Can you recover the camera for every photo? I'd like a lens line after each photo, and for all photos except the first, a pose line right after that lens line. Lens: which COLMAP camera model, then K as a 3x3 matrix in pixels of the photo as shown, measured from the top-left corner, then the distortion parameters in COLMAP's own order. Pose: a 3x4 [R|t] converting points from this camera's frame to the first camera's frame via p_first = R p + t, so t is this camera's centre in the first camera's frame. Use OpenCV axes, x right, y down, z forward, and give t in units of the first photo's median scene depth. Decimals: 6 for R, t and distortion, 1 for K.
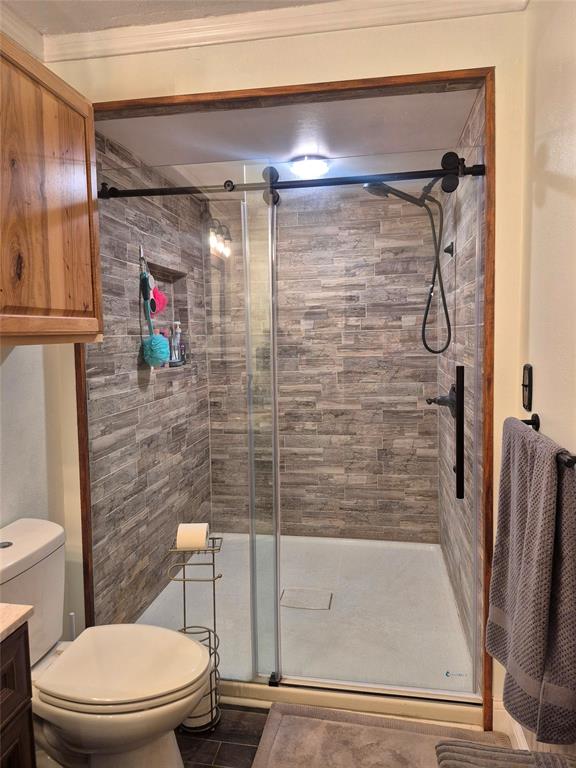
lens RADIAL K [[527.2, 0, 288.0], [0, 527.2, 384.0], [0, 0, 1]] dist [0.103529, -0.160512]
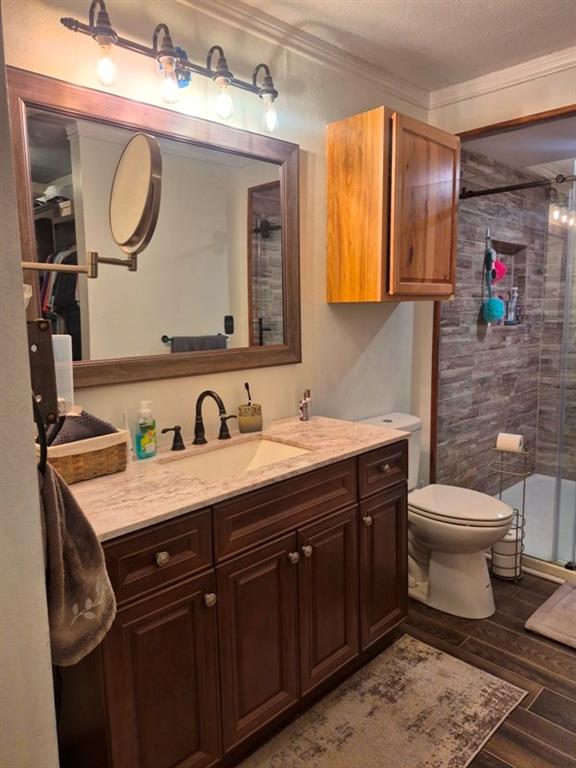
lens RADIAL K [[596.0, 0, 289.4], [0, 596.0, 381.7], [0, 0, 1]] dist [0.115026, -0.130817]
pose [[0.831455, 0.071812, -0.550932, 0.161822], [-0.057014, 0.997405, 0.043965, 0.076077], [0.552659, -0.005144, 0.833392, -0.498922]]
